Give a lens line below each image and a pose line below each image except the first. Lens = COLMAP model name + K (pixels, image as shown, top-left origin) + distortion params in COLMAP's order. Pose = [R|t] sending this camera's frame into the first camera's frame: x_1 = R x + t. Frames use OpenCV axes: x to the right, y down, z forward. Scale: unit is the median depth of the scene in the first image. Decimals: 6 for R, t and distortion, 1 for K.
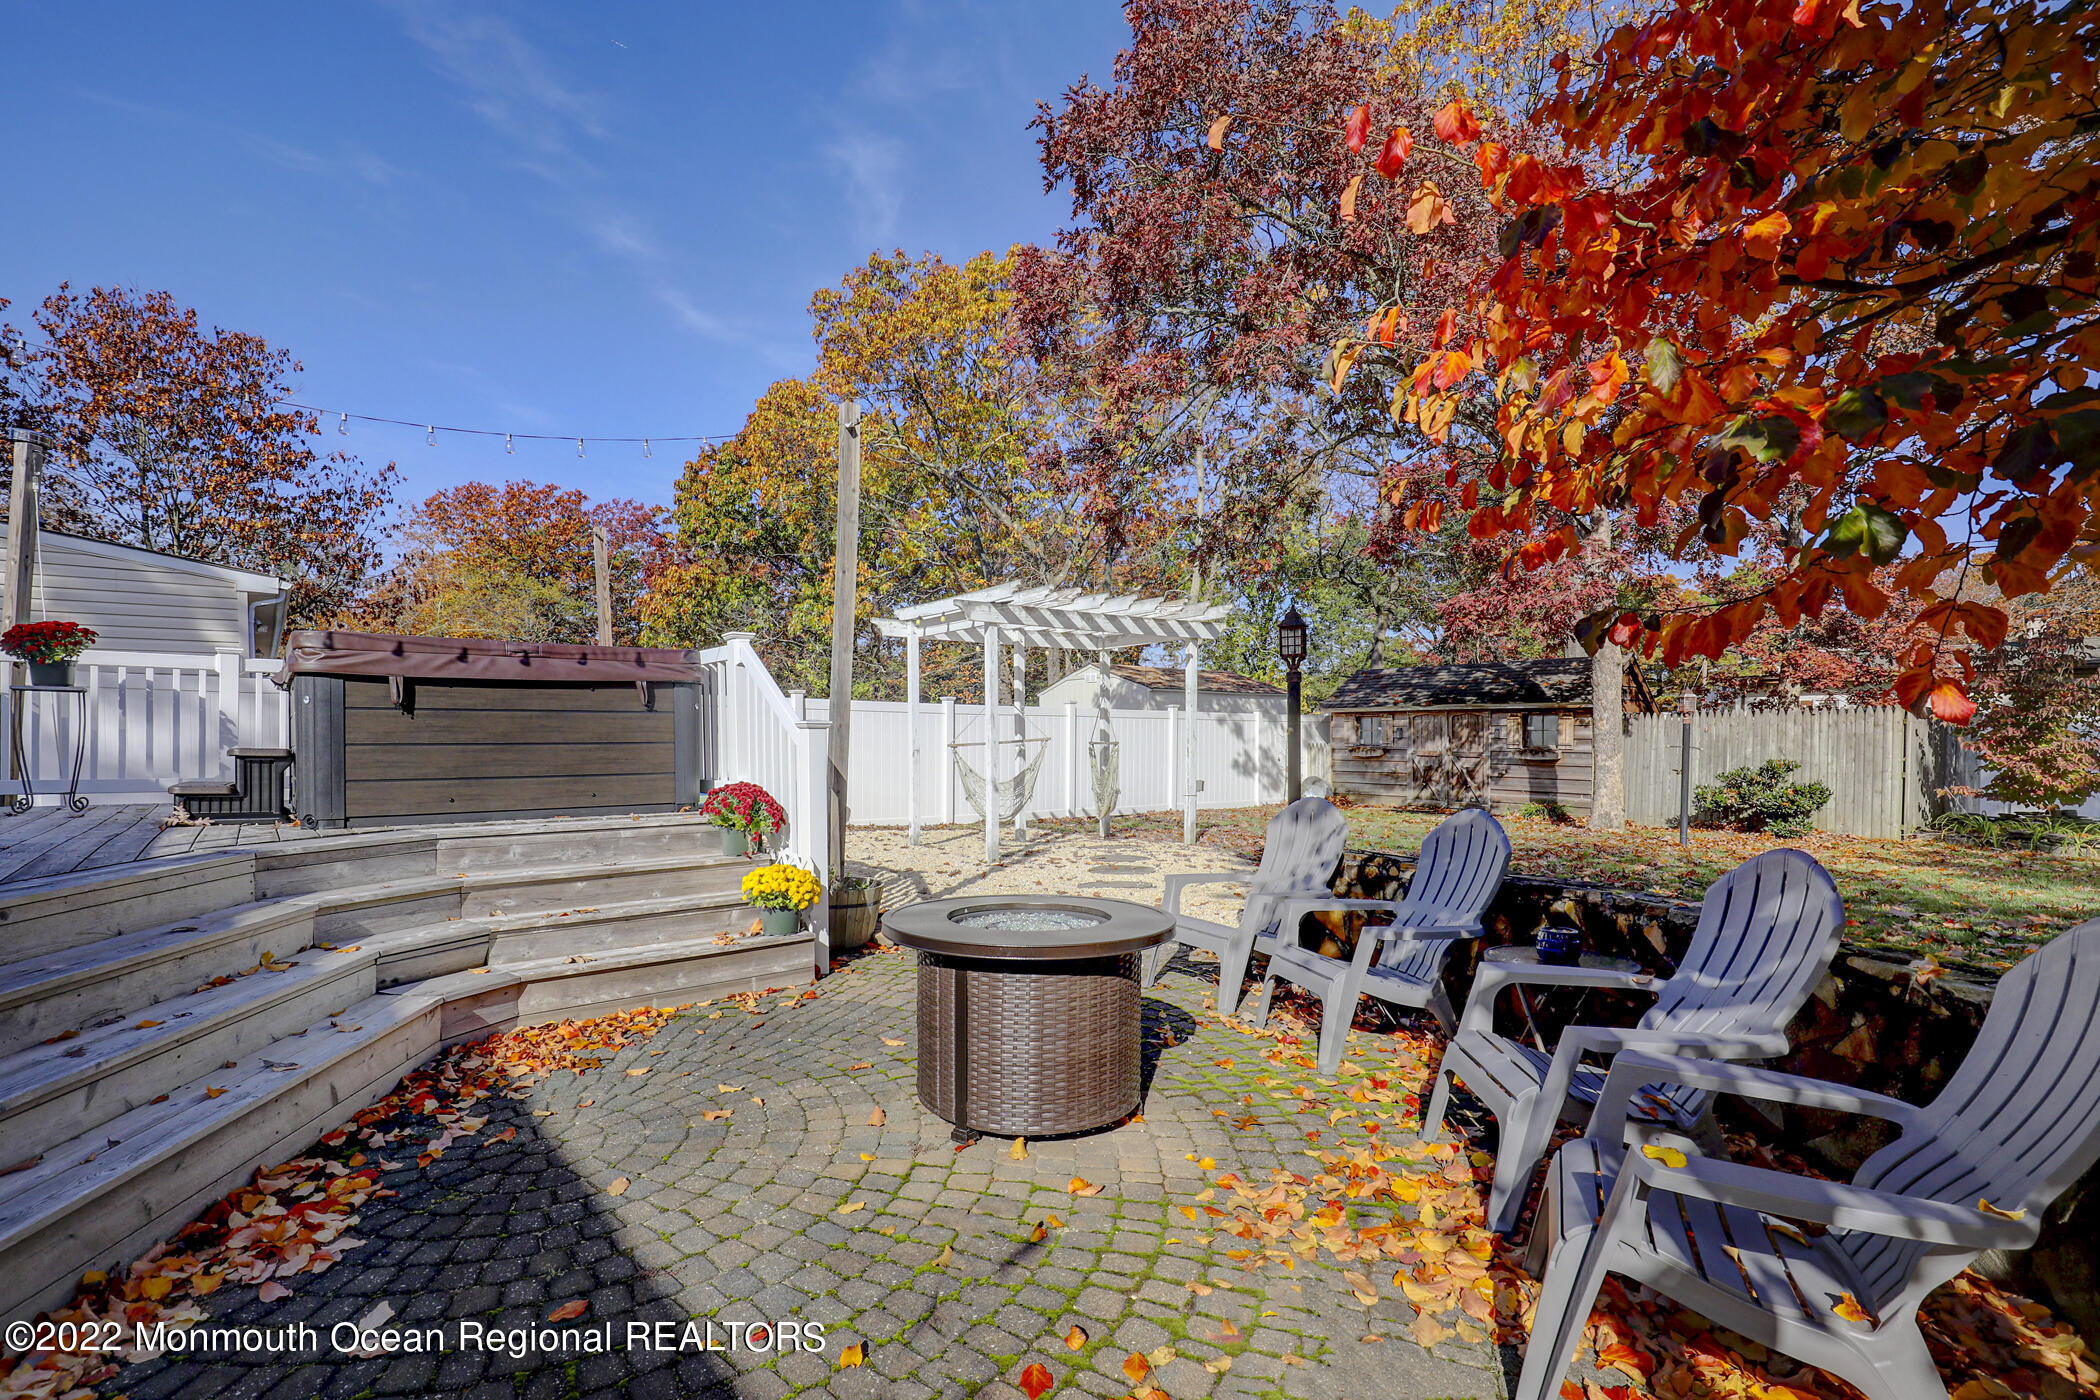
lens RADIAL K [[959.6, 0, 1058.9], [0, 959.6, 758.5], [0, 0, 1]] dist [0.000008, 0.000404]
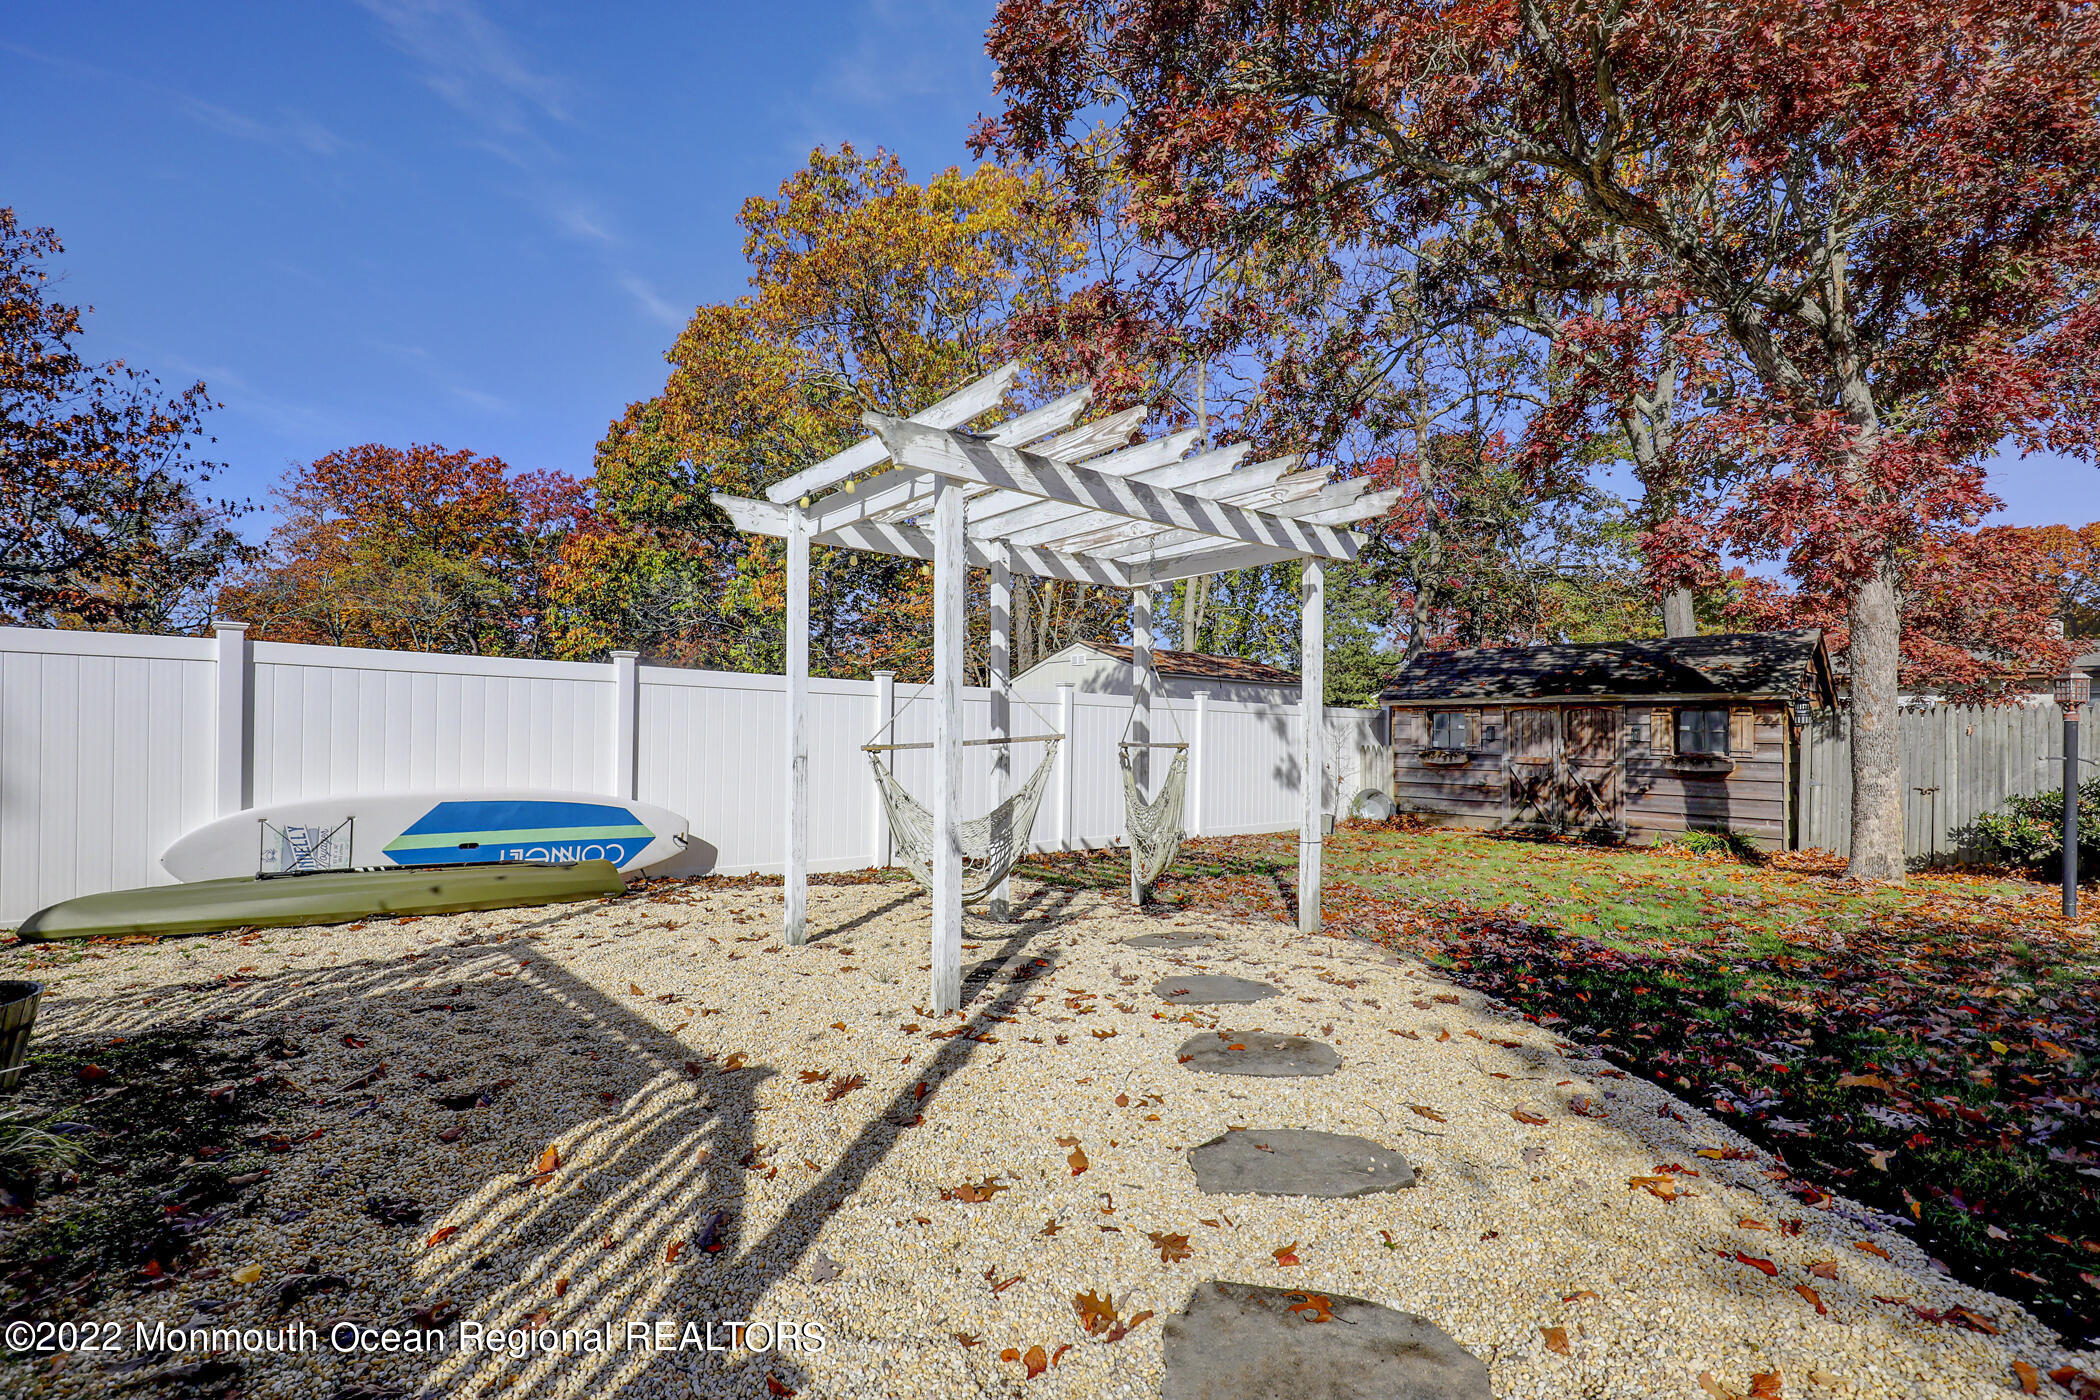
lens RADIAL K [[957.8, 0, 1033.2], [0, 957.8, 720.2], [0, 0, 1]] dist [-0.001453, -0.000330]
pose [[0.999871, 0.008606, 0.013534, -0.016733], [-0.008080, 0.999229, -0.038418, -0.004983], [-0.013855, 0.038304, 0.999170, 0.256665]]
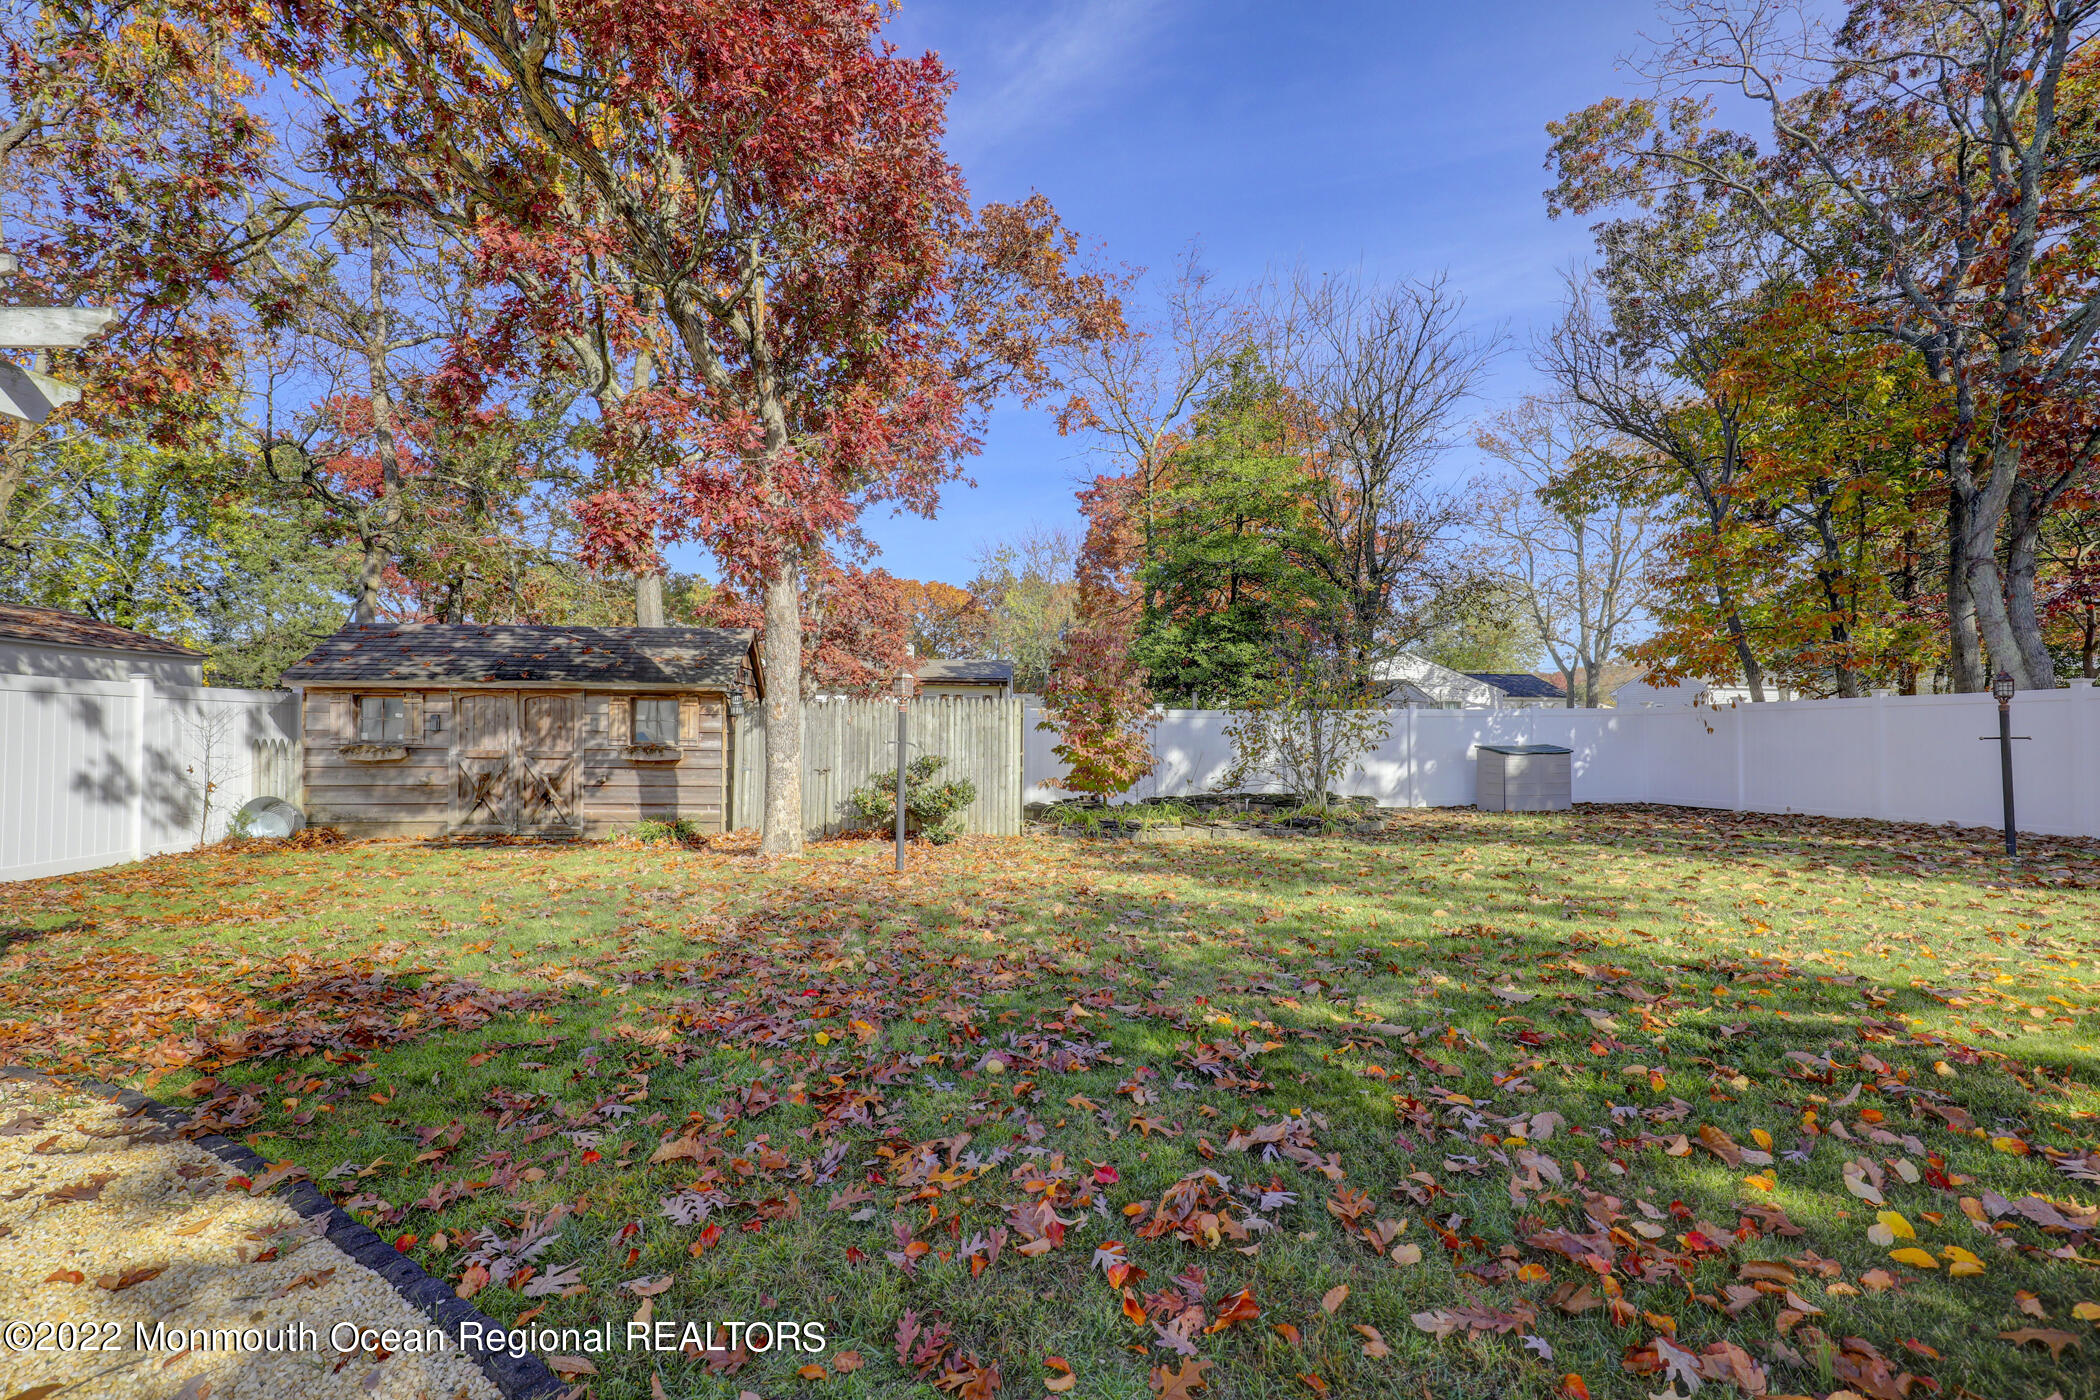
lens RADIAL K [[973.7, 0, 1052.3], [0, 973.7, 707.1], [0, 0, 1]] dist [-0.001937, -0.000374]
pose [[0.559729, 0.022657, 0.828366, 0.048393], [0.016801, 0.999110, -0.038679, -0.005108], [-0.828506, 0.035567, 0.558850, 0.303774]]
